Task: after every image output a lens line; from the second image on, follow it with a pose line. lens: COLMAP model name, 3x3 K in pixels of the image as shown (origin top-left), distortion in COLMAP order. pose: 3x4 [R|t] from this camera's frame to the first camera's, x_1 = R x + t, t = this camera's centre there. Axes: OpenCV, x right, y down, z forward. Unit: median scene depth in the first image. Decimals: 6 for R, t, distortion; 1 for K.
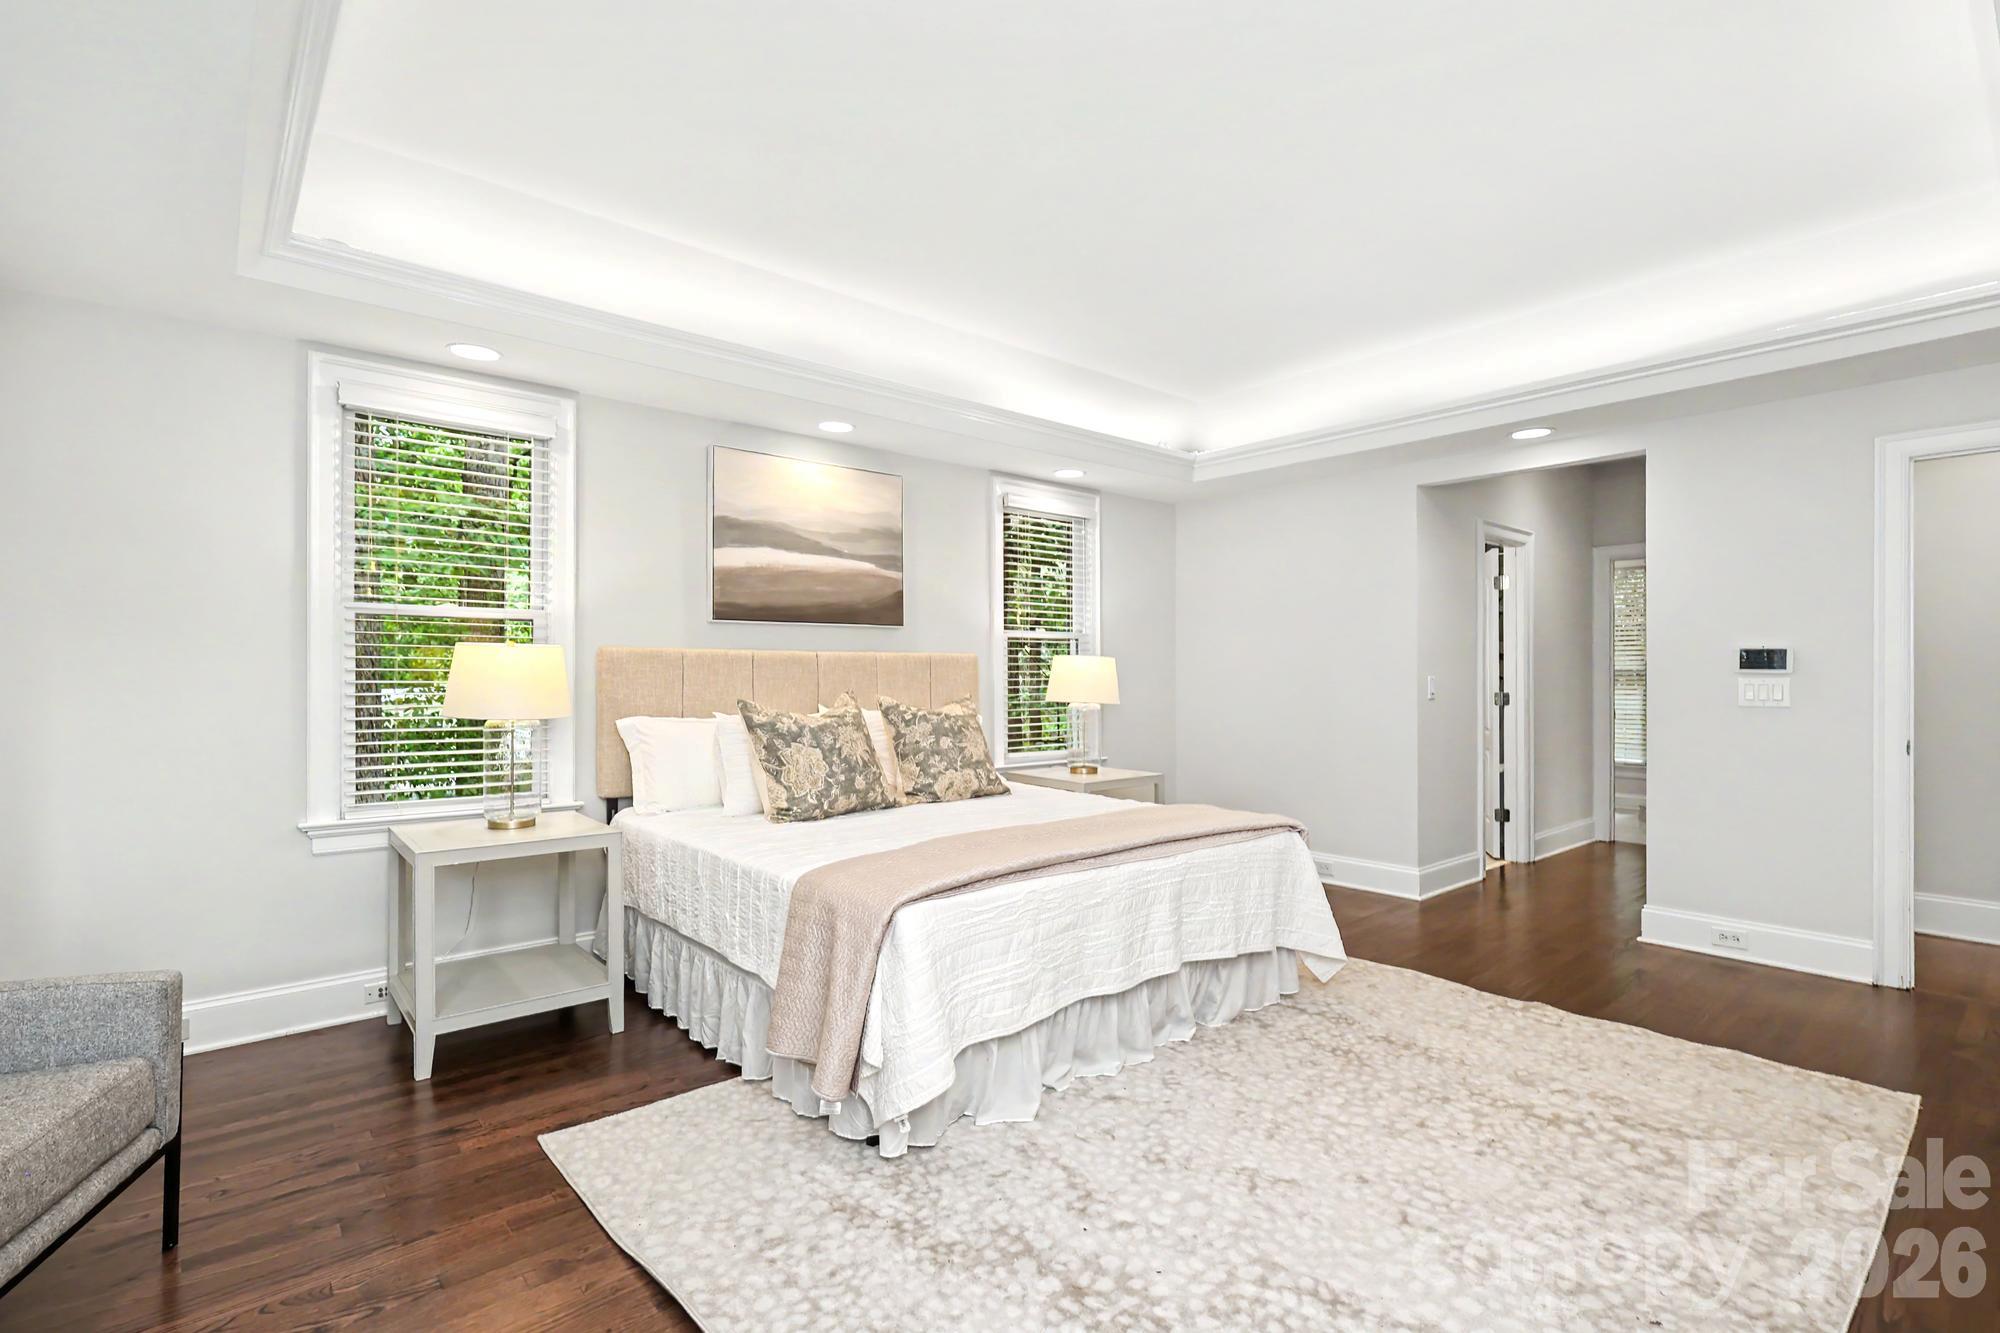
lens RADIAL K [[936.0, 0, 996.8], [0, 936.0, 662.0], [0, 0, 1]] dist [-0.000233, 0.000498]
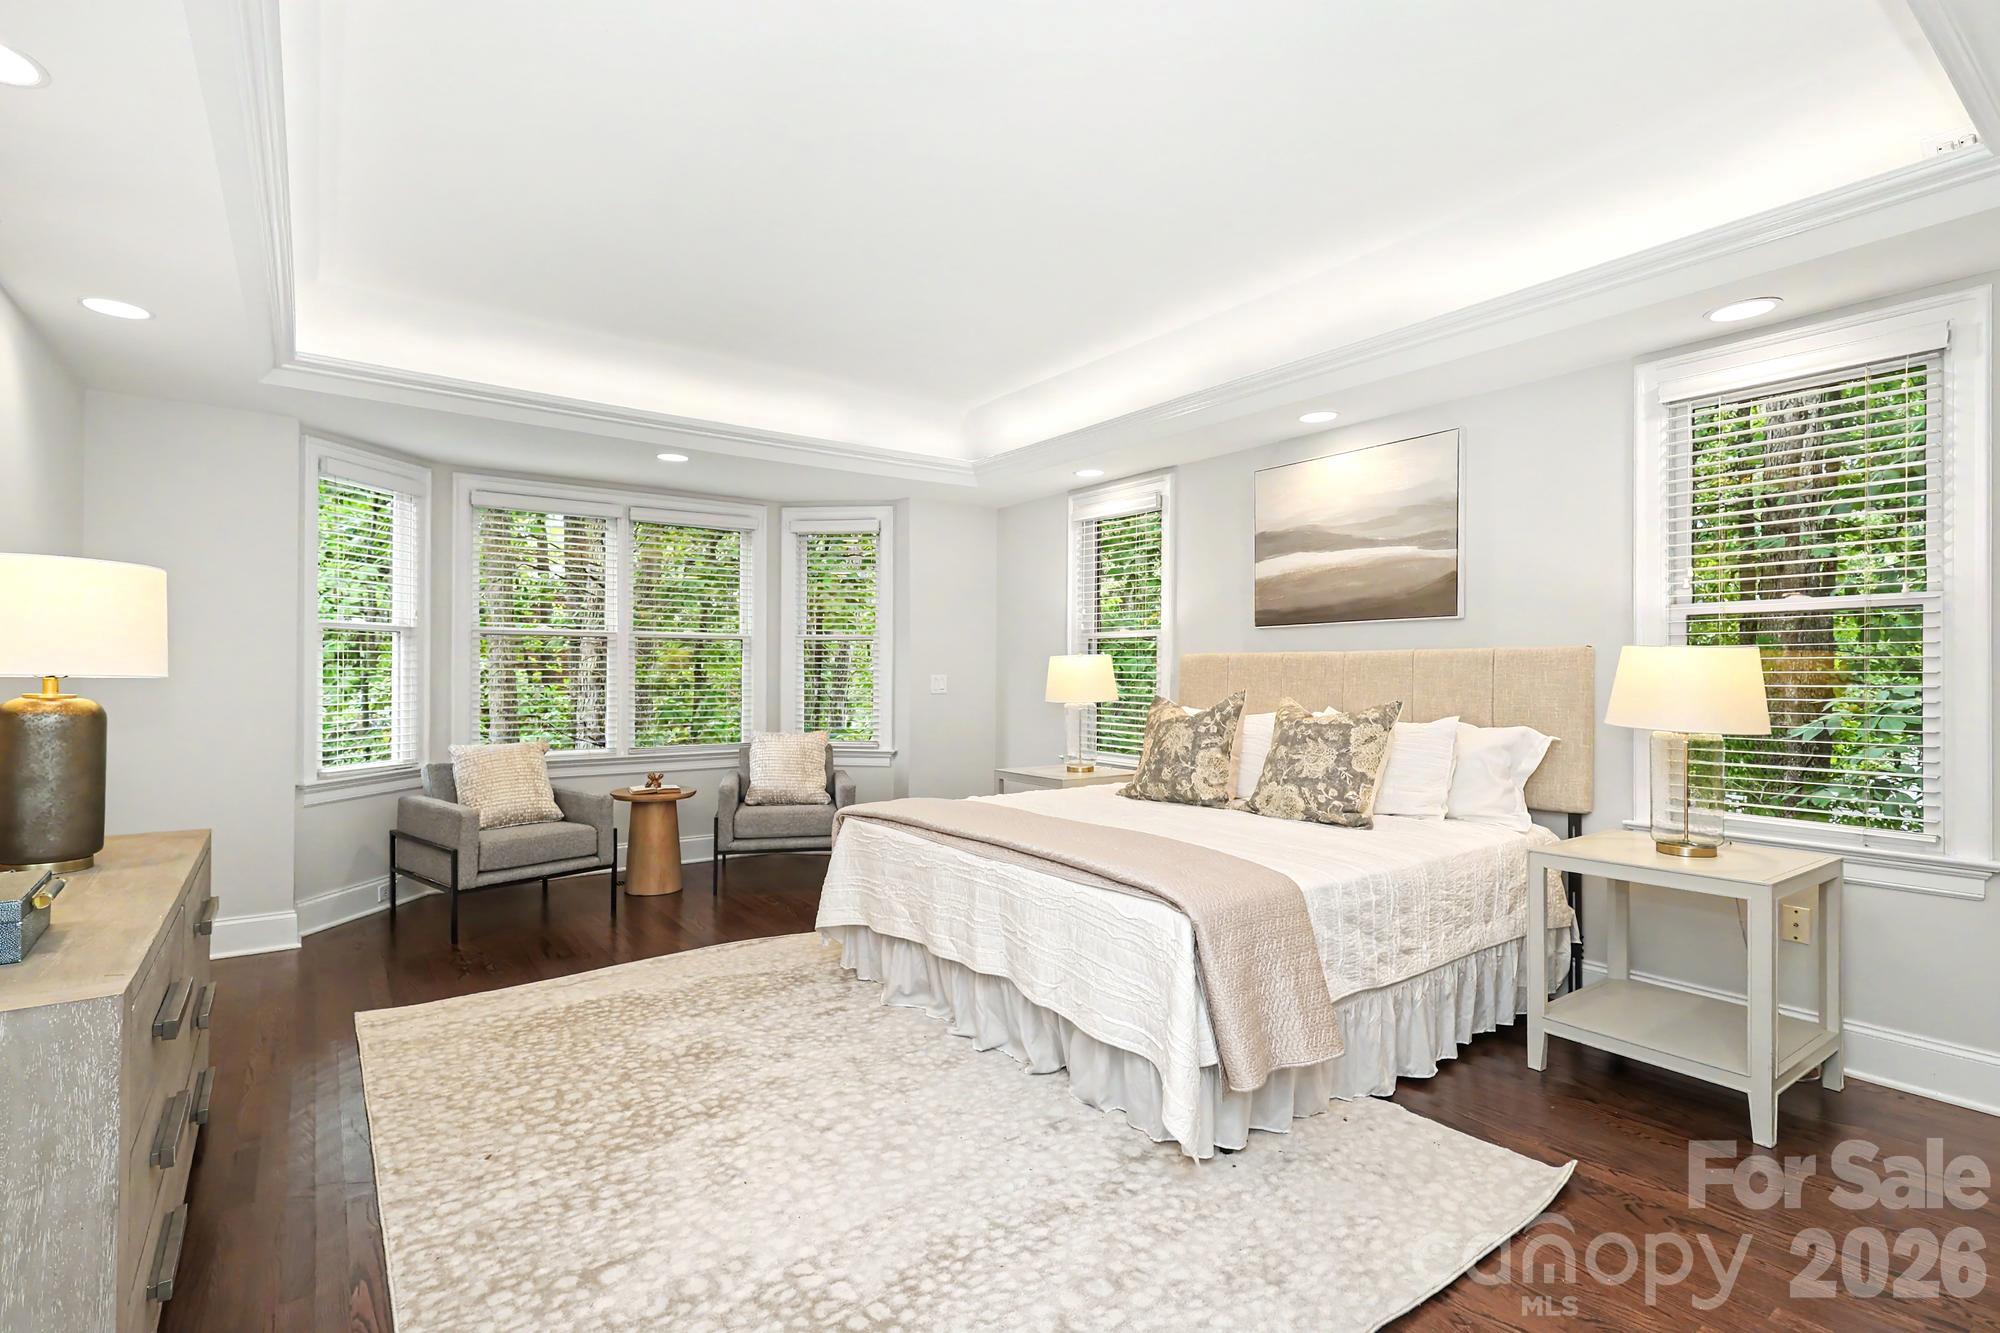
lens RADIAL K [[936.0, 0, 996.8], [0, 936.0, 662.0], [0, 0, 1]] dist [-0.000233, 0.000498]
pose [[-0.079826, -0.007077, -0.996784, 0.793223], [0.016819, 0.999823, -0.008445, 0.002116], [0.996667, -0.017440, -0.079693, 0.726975]]
